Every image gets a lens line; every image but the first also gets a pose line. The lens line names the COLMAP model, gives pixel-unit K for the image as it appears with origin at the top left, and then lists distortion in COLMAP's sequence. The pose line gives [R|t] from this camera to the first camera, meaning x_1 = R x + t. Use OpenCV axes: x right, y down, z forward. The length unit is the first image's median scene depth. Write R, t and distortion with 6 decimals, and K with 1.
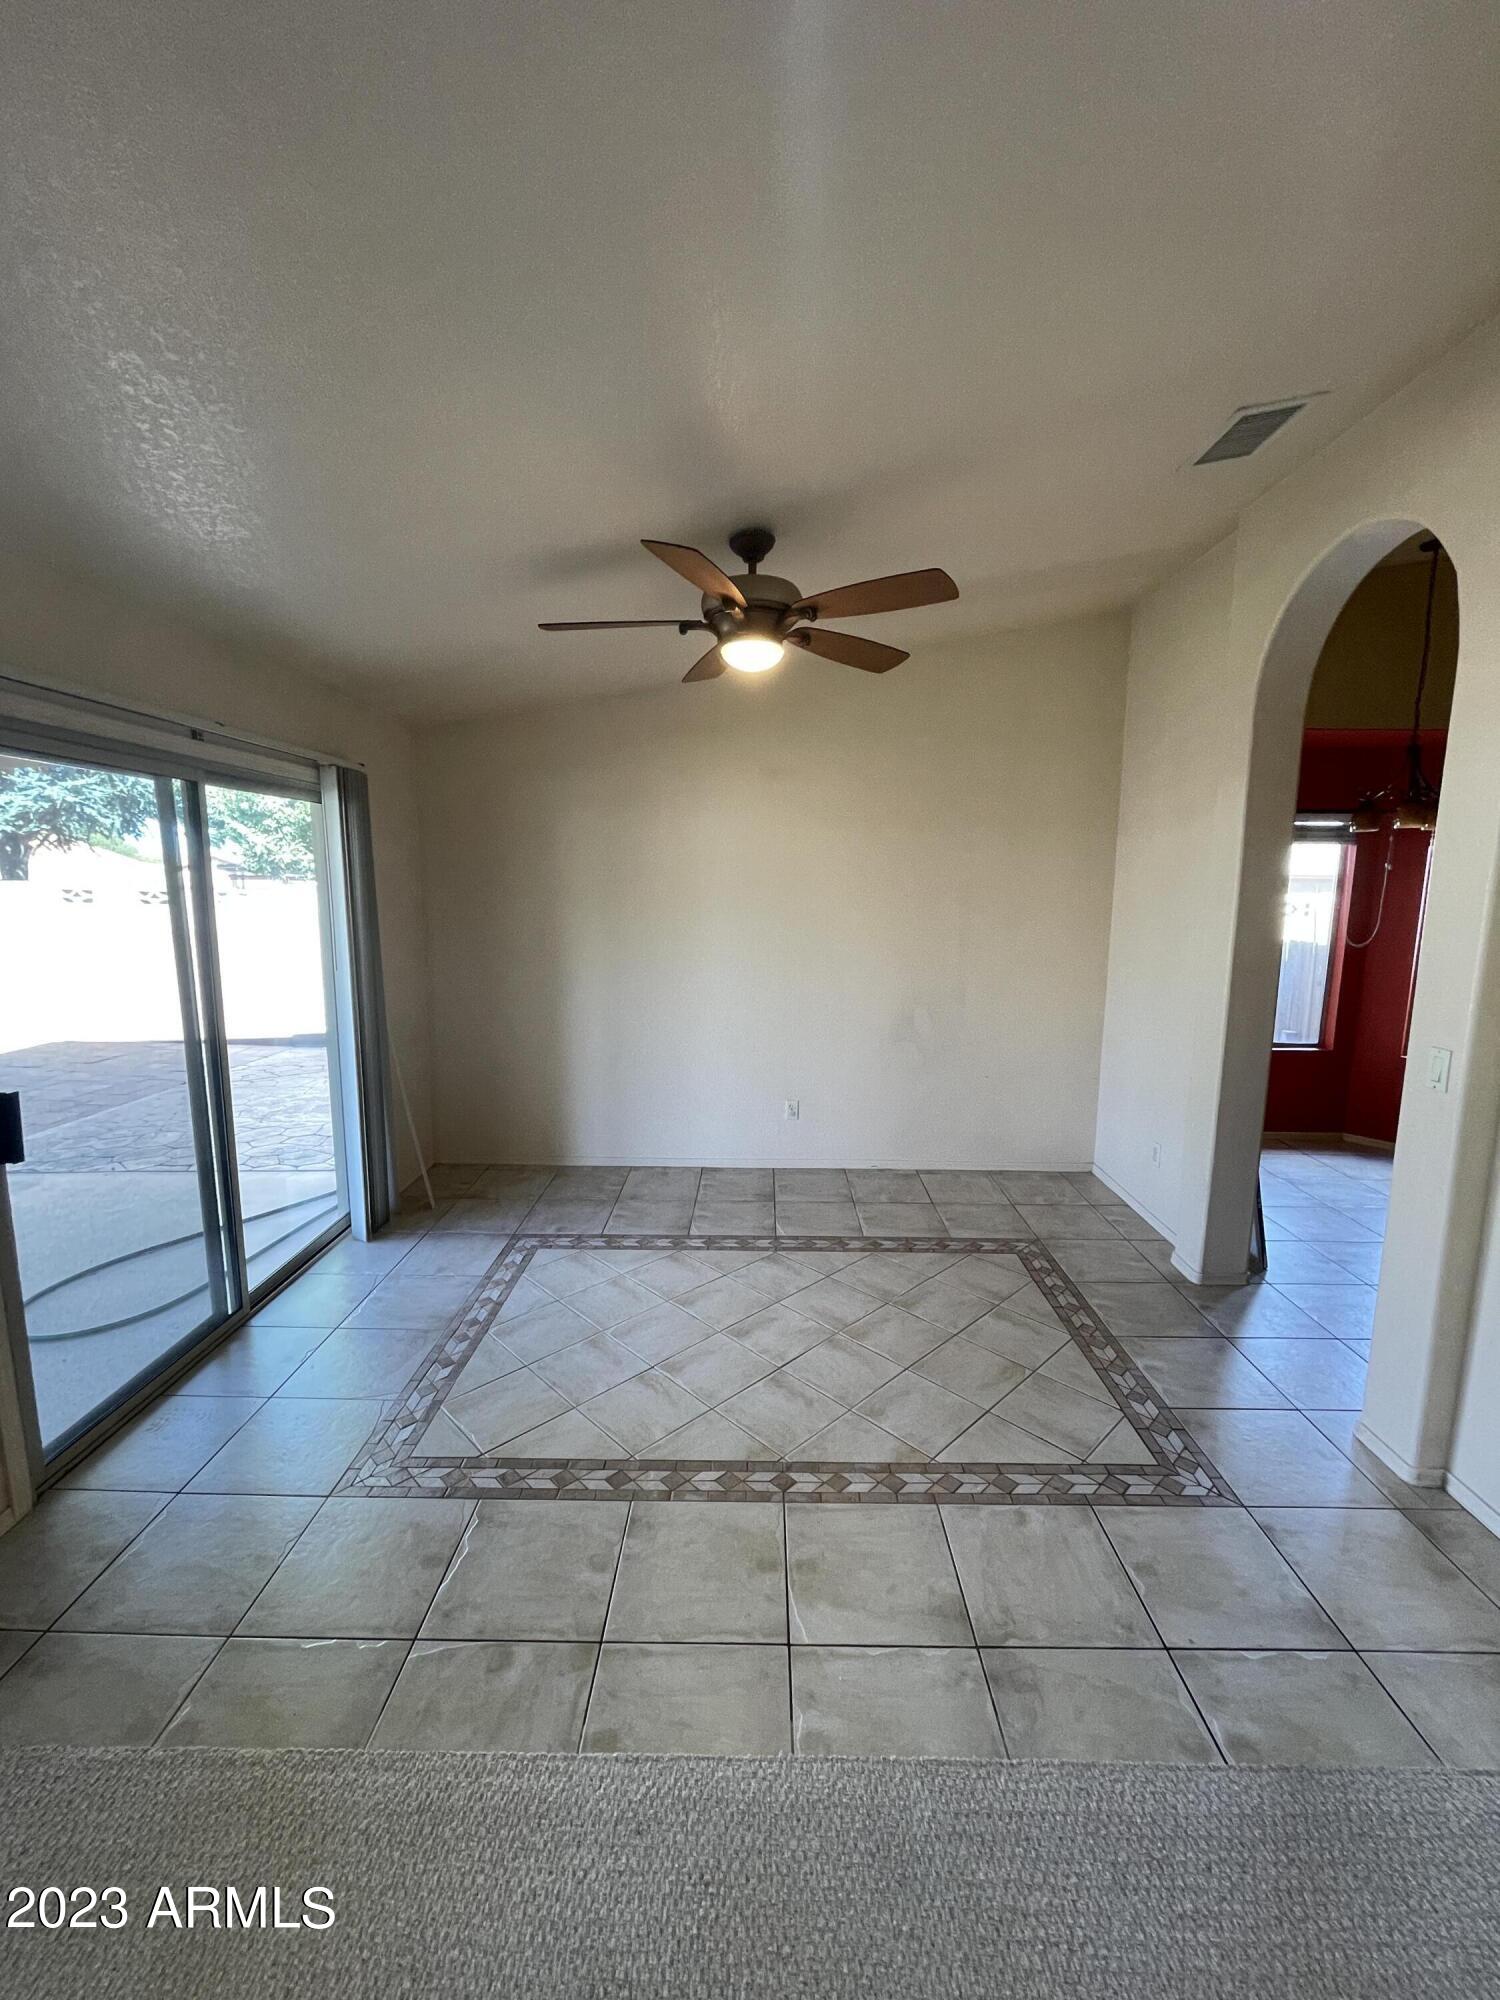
lens RADIAL K [[818.1, 0, 757.6], [0, 818.1, 1002.3], [0, 0, 1]] dist [-0.003884, 0.000030]
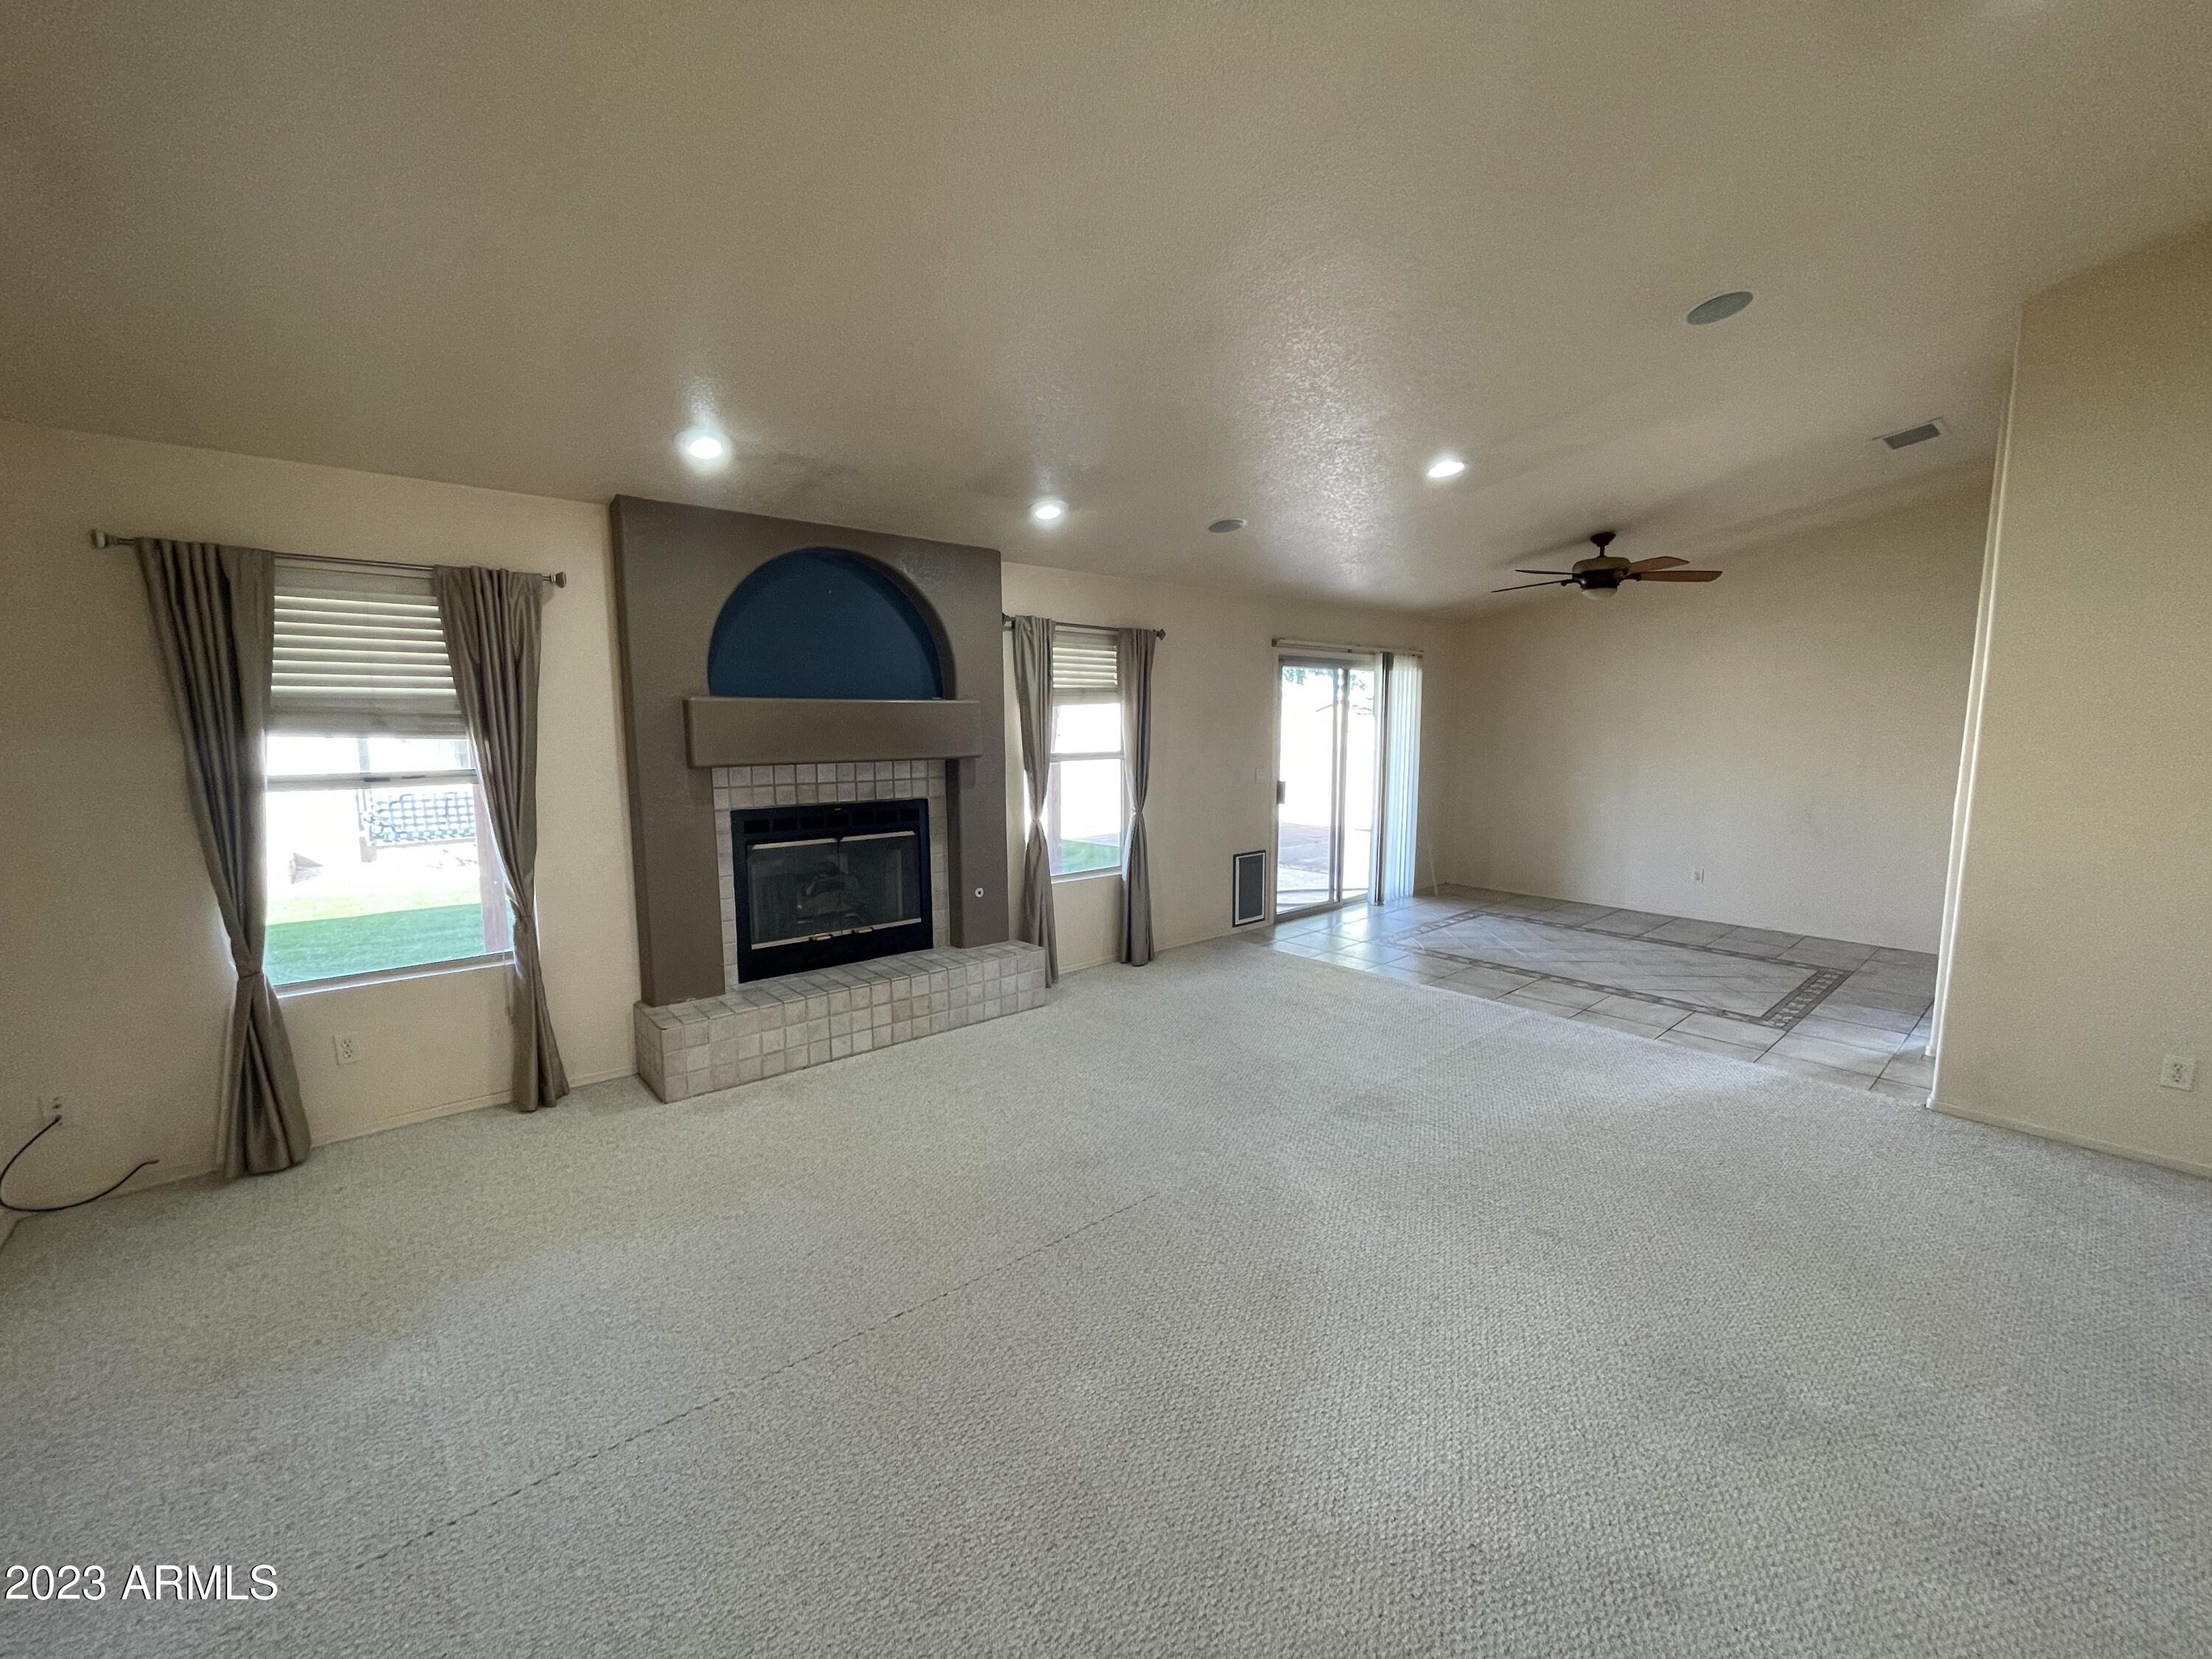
lens RADIAL K [[904.8, 0, 1106.0], [0, 904.8, 829.5], [0, 0, 1]] dist [-0.003884, 0.000030]
pose [[0.670158, 0.081351, -0.737747, 0.978950], [-0.101920, 0.994646, 0.017097, 0.260999], [0.735188, 0.063733, 0.674861, -1.507599]]
